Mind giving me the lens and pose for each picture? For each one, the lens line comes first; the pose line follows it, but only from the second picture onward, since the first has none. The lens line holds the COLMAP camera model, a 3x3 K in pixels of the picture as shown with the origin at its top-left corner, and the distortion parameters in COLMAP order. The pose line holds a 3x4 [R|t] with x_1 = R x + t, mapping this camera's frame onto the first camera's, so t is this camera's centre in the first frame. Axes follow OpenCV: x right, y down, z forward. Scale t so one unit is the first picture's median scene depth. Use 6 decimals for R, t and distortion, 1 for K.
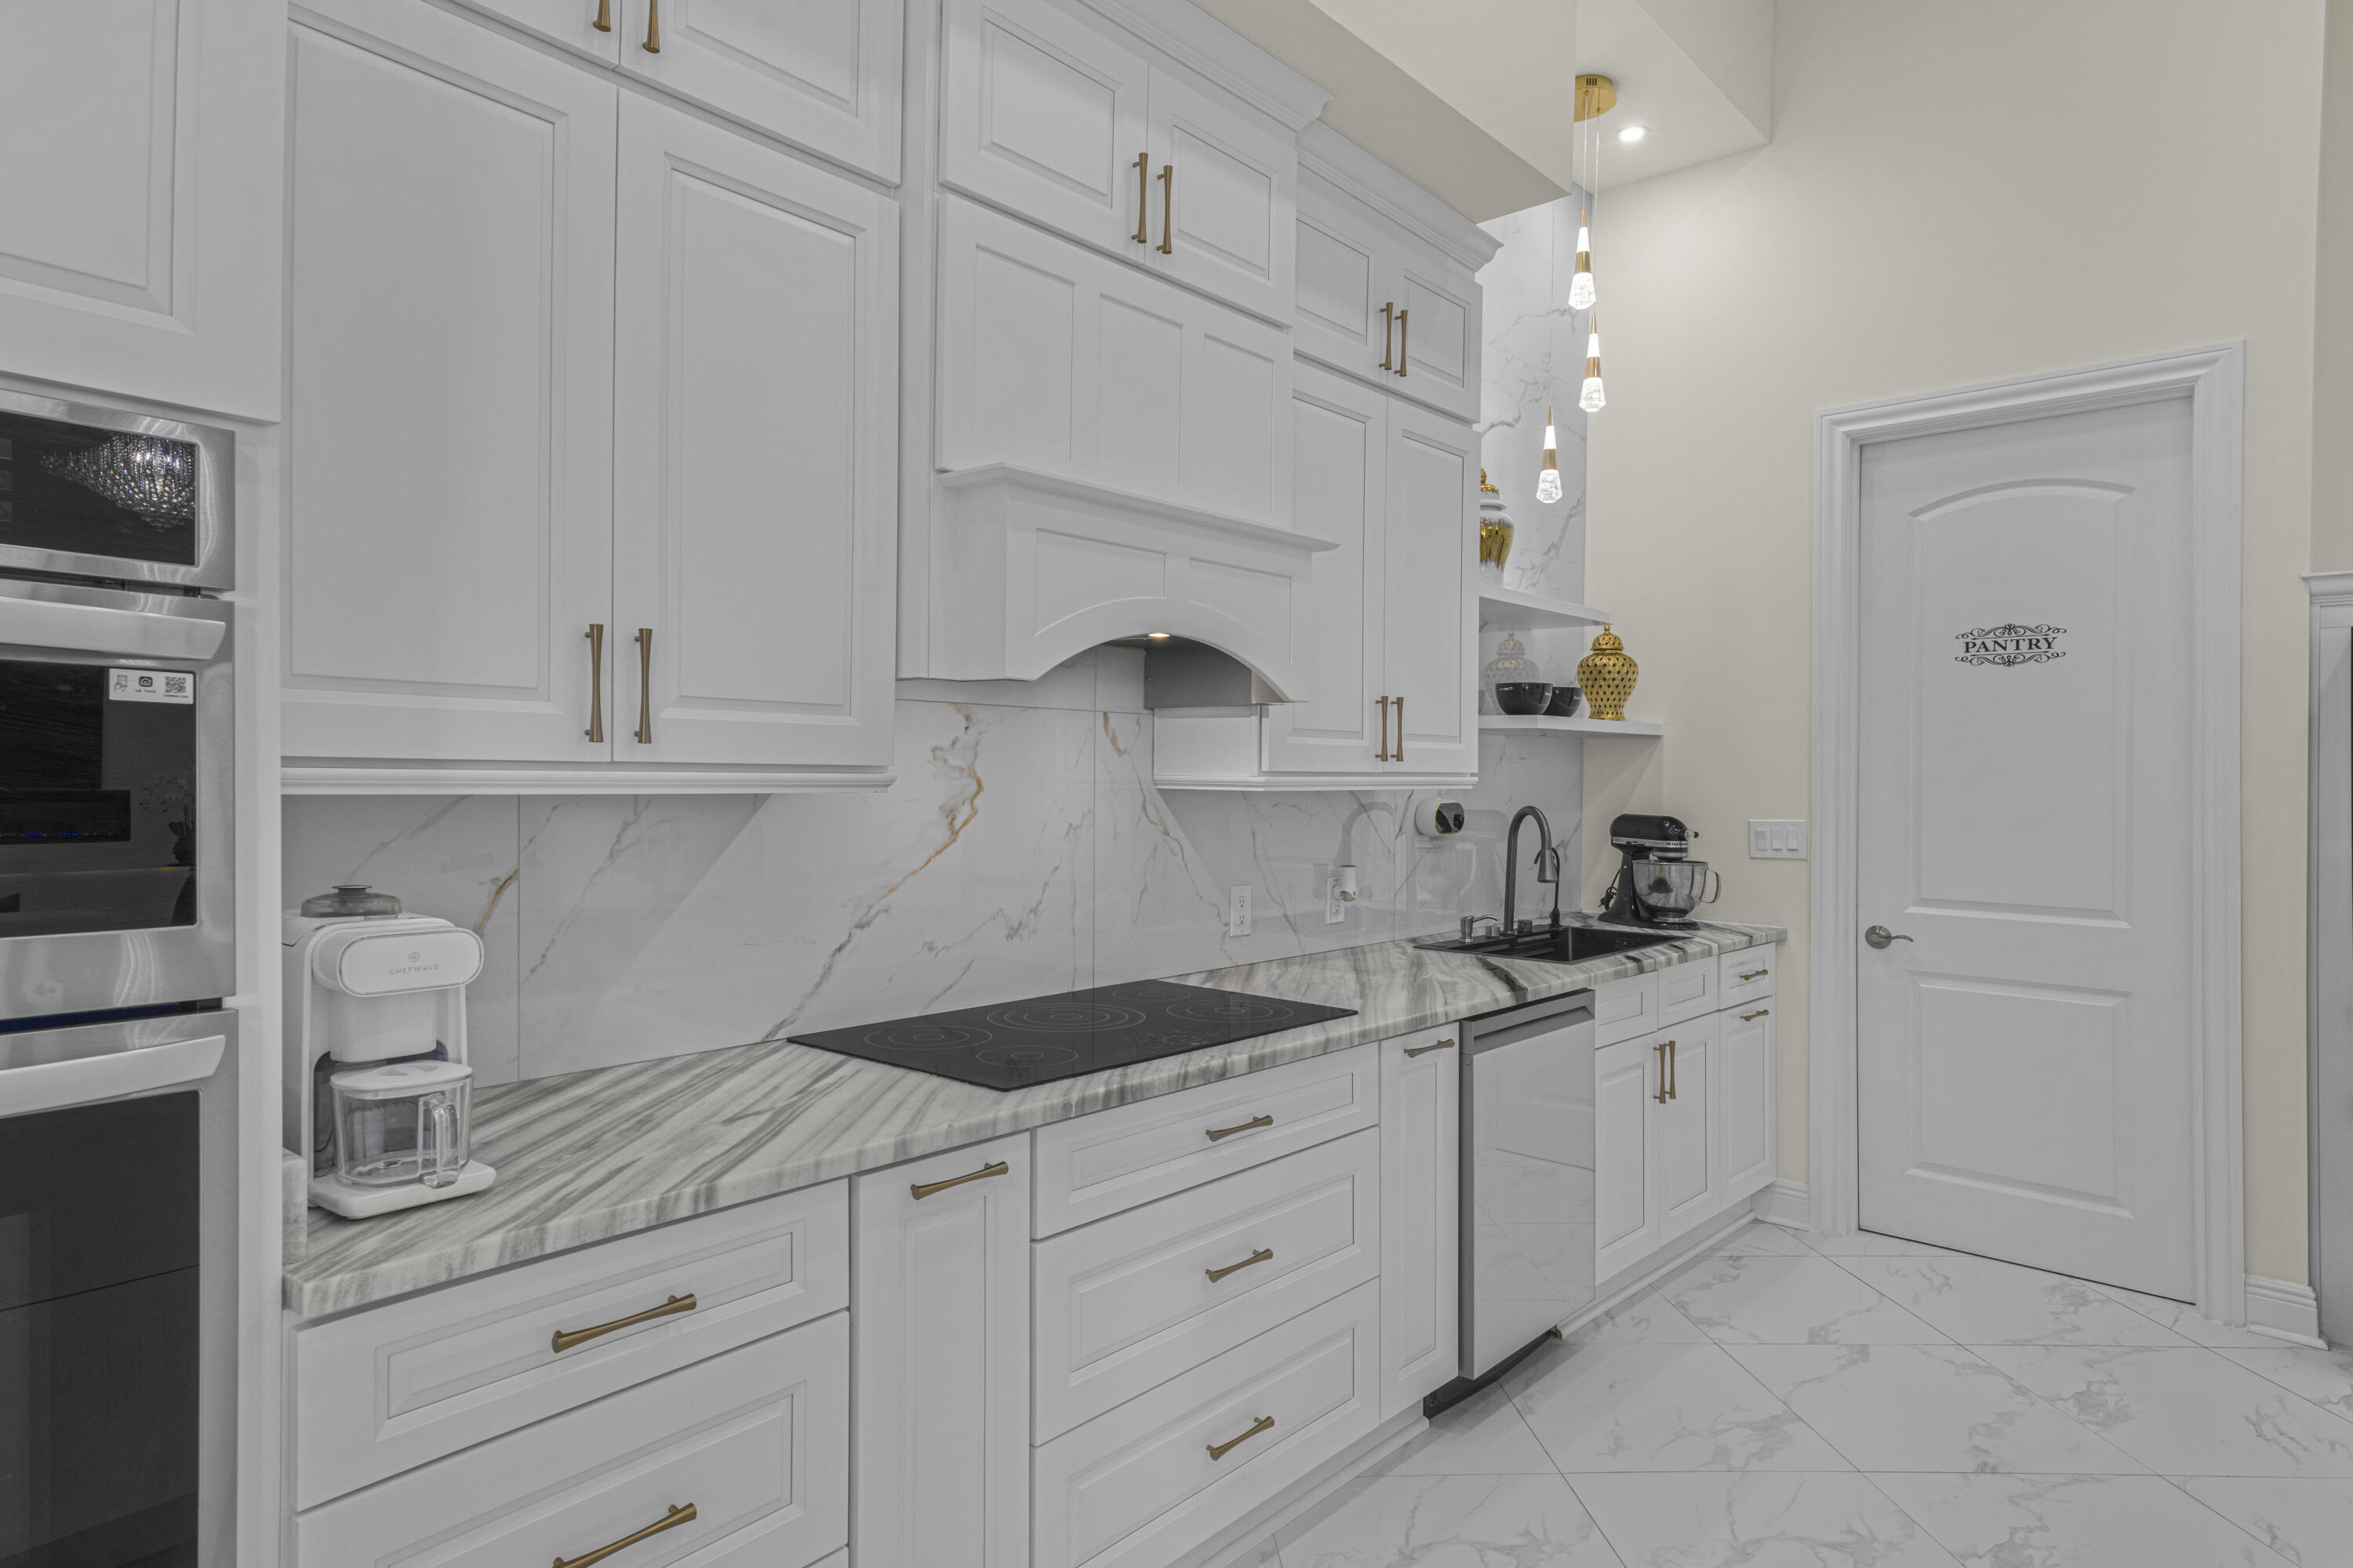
lens RADIAL K [[1359.1, 0, 1172.2], [0, 1359.1, 762.6], [0, 0, 1]] dist [0.051818, 0.002670]
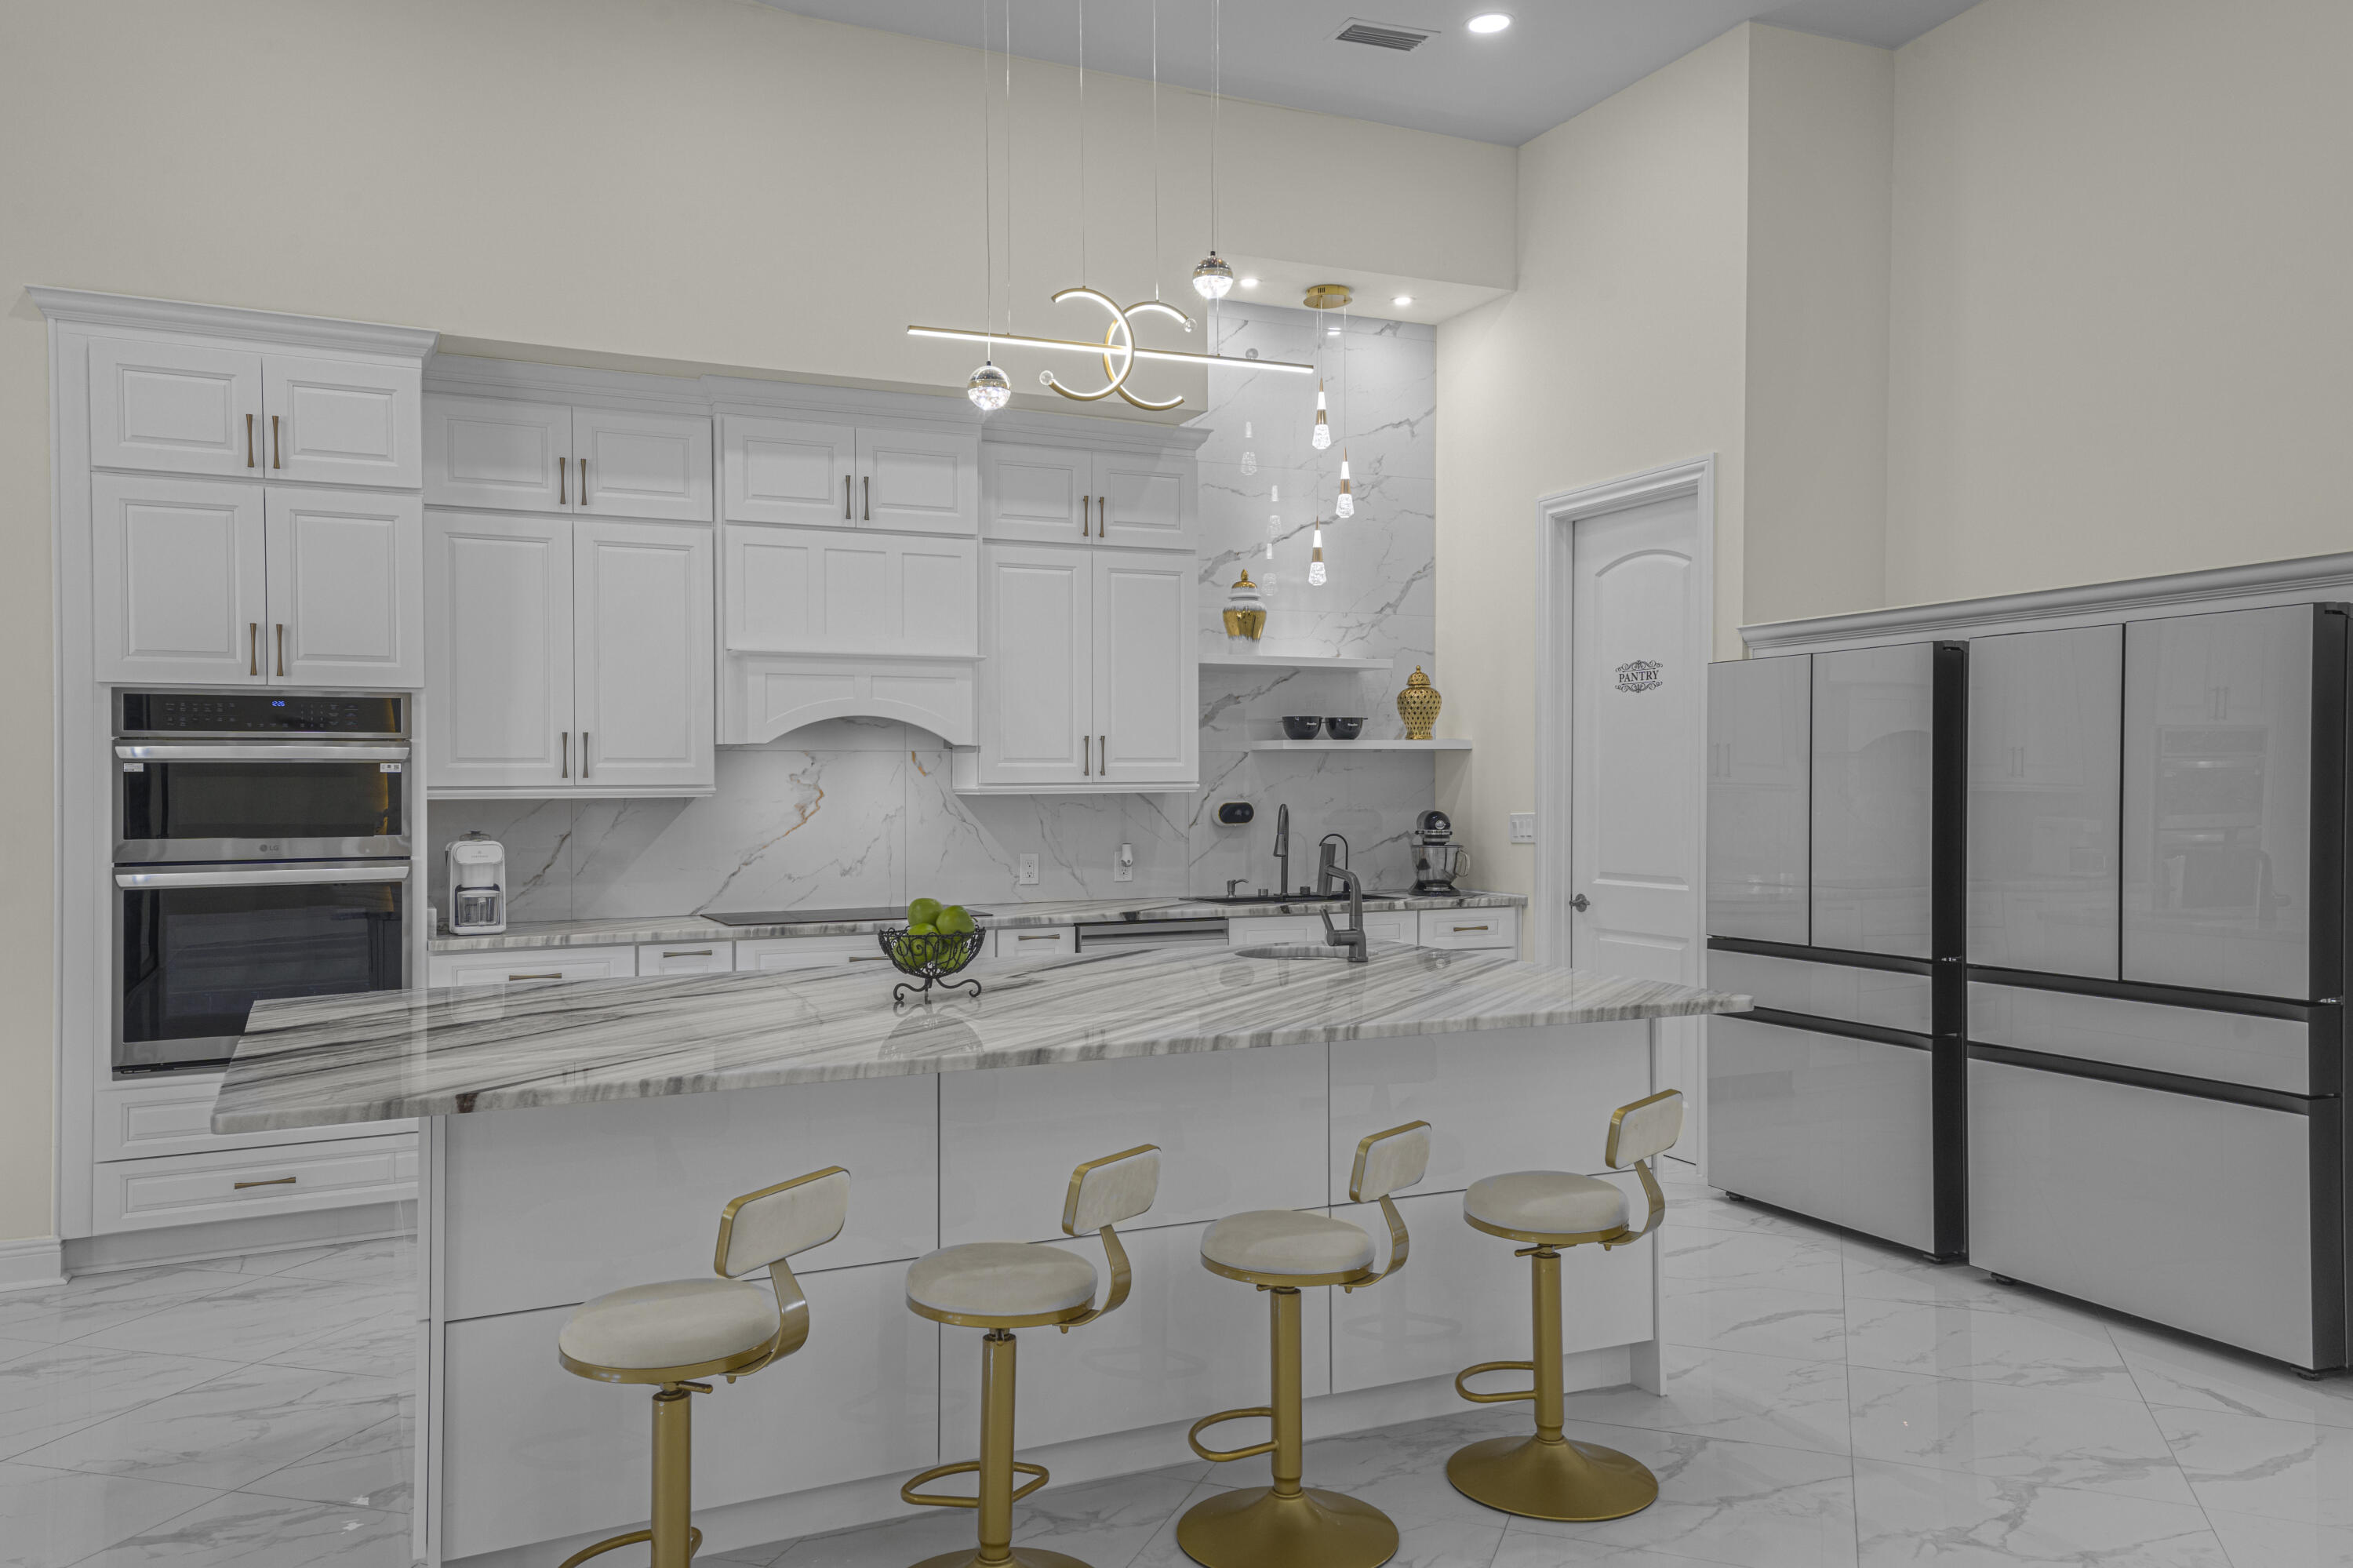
lens RADIAL K [[1747.9, 0, 1176.5], [0, 1747.9, 784.0], [0, 0, 1]] dist [0.078388, -0.000188]
pose [[0.913271, -0.015163, -0.407069, 1.093571], [0.018311, 0.999825, 0.003840, 0.002516], [0.406940, -0.010961, 0.913389, -0.861563]]
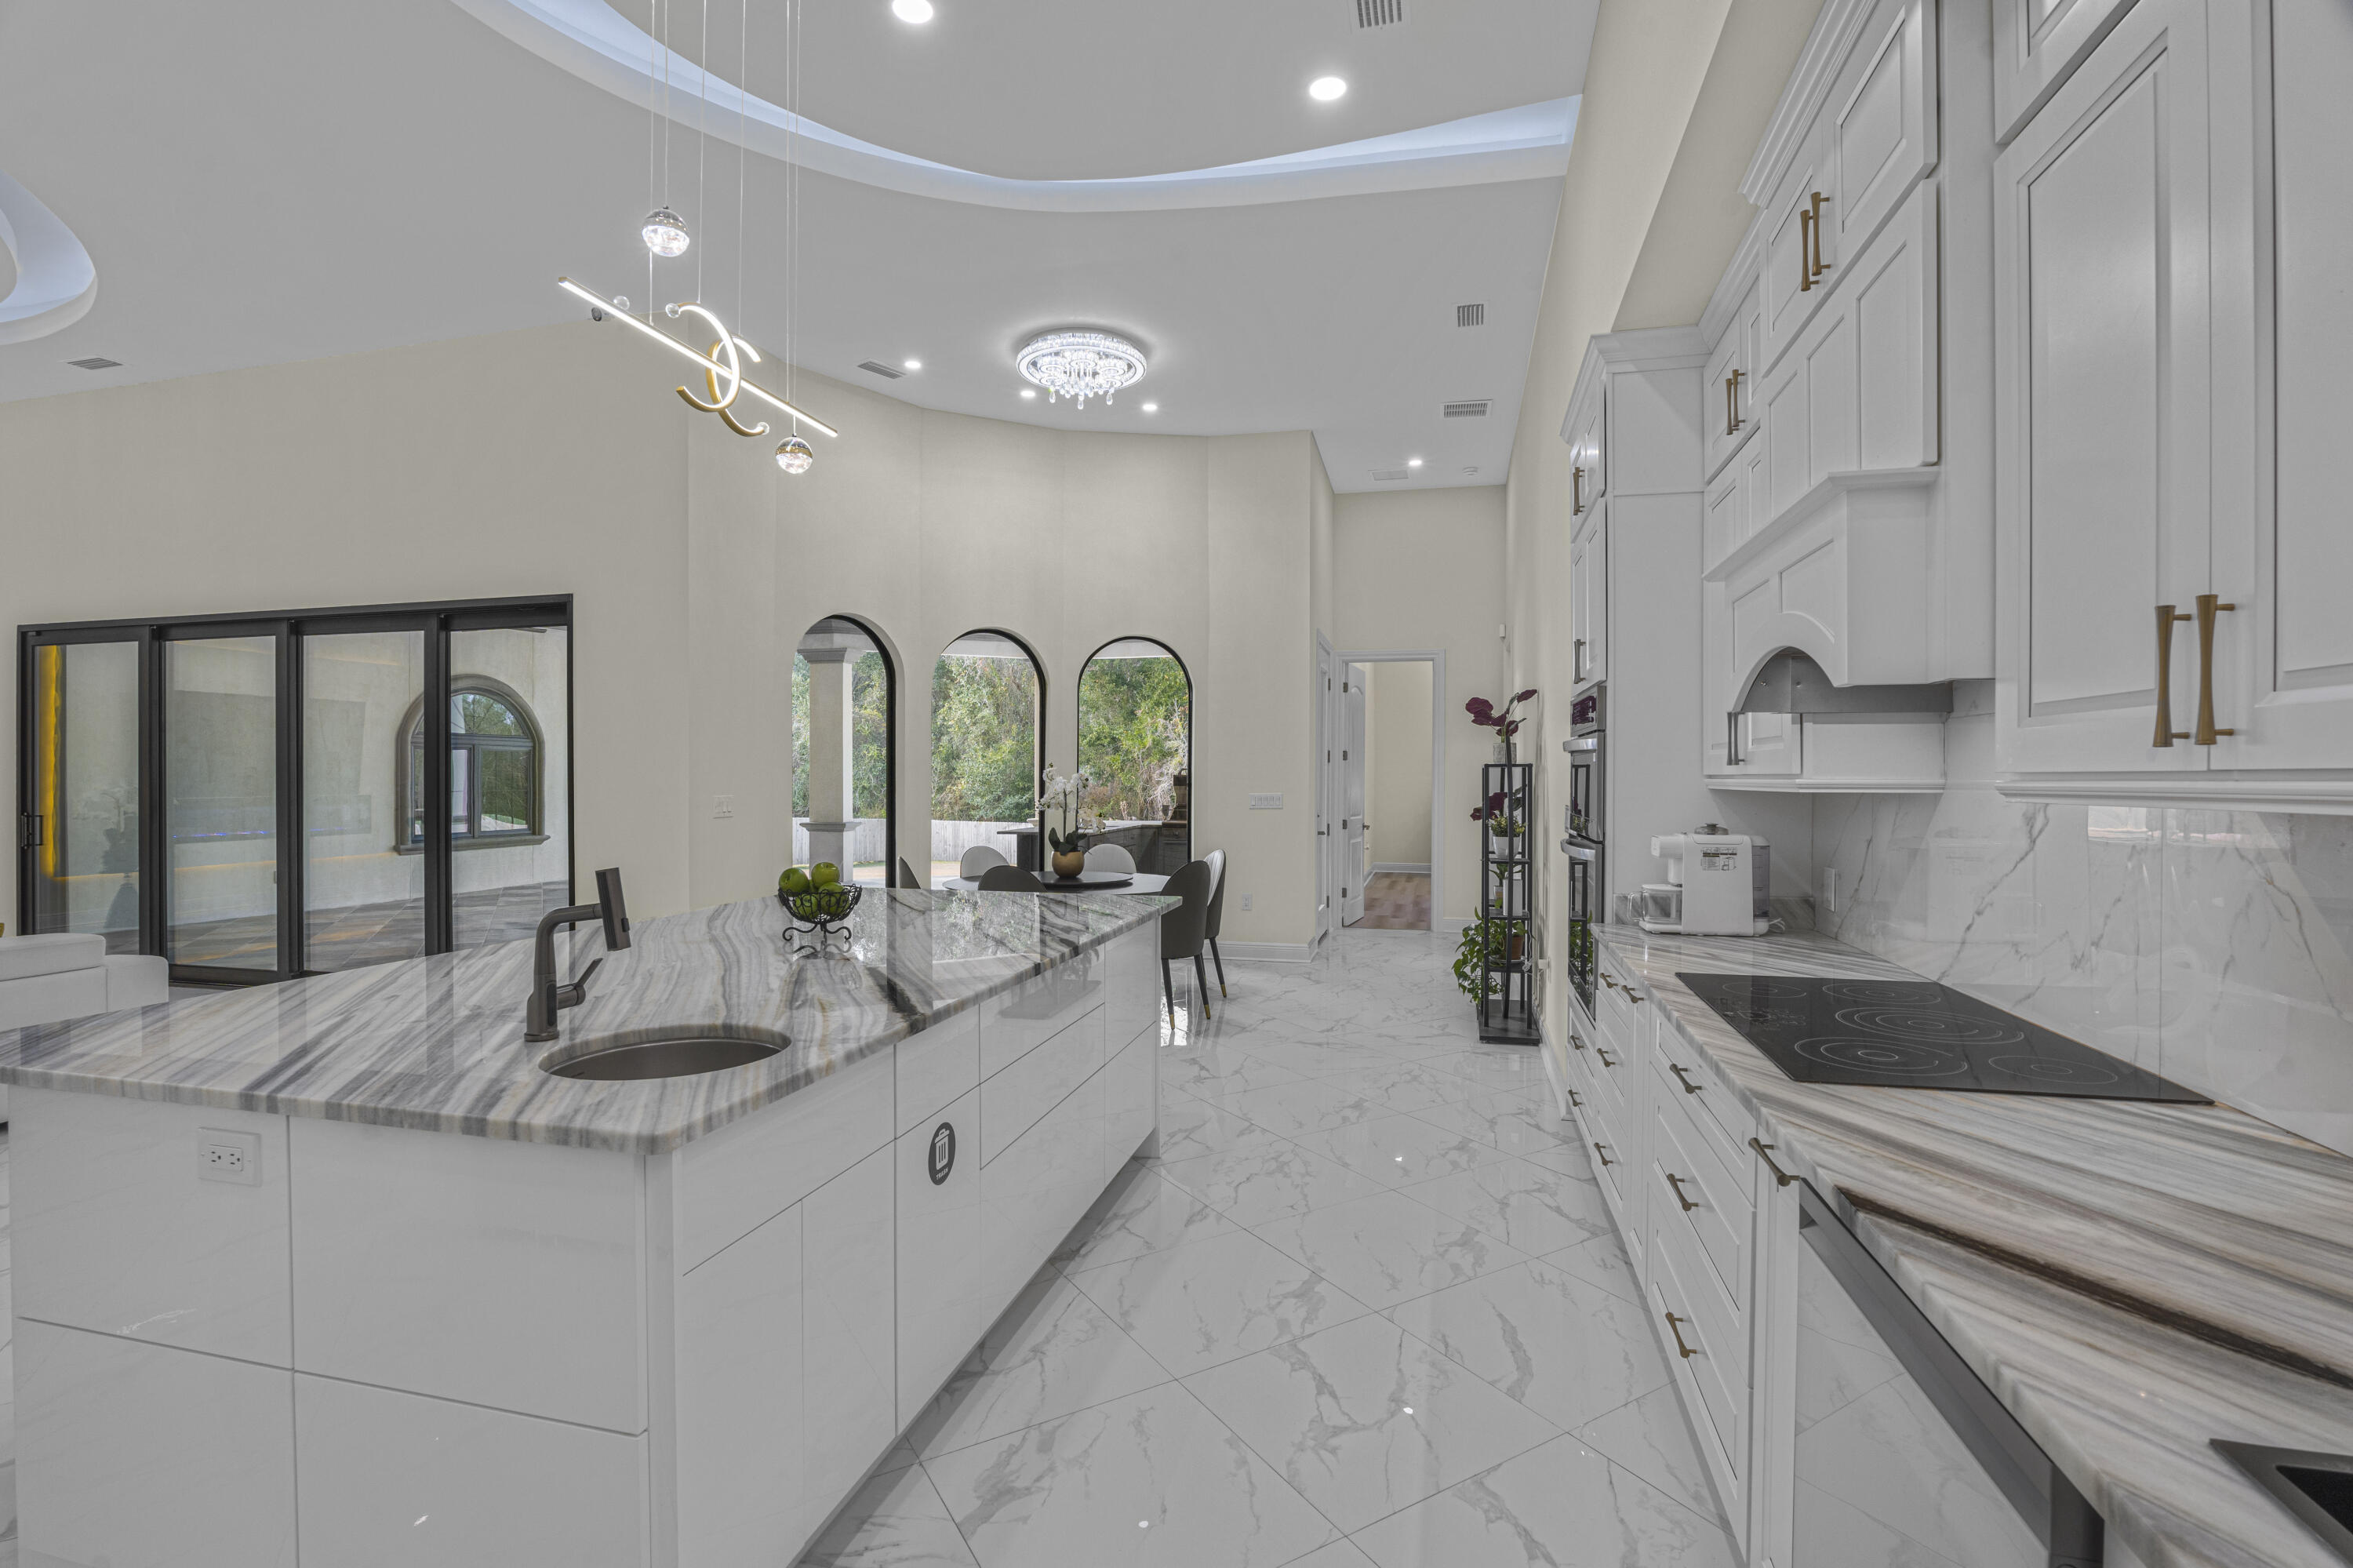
lens RADIAL K [[1089.9, 0, 1176.5], [0, 1089.9, 784.0], [0, 0, 1]] dist [-0.015460, -0.000107]
pose [[-0.890095, -0.006981, -0.455722, 0.614603], [-0.006115, 0.999976, -0.003373, 0.013675], [0.455734, -0.000216, -0.890116, 1.164466]]
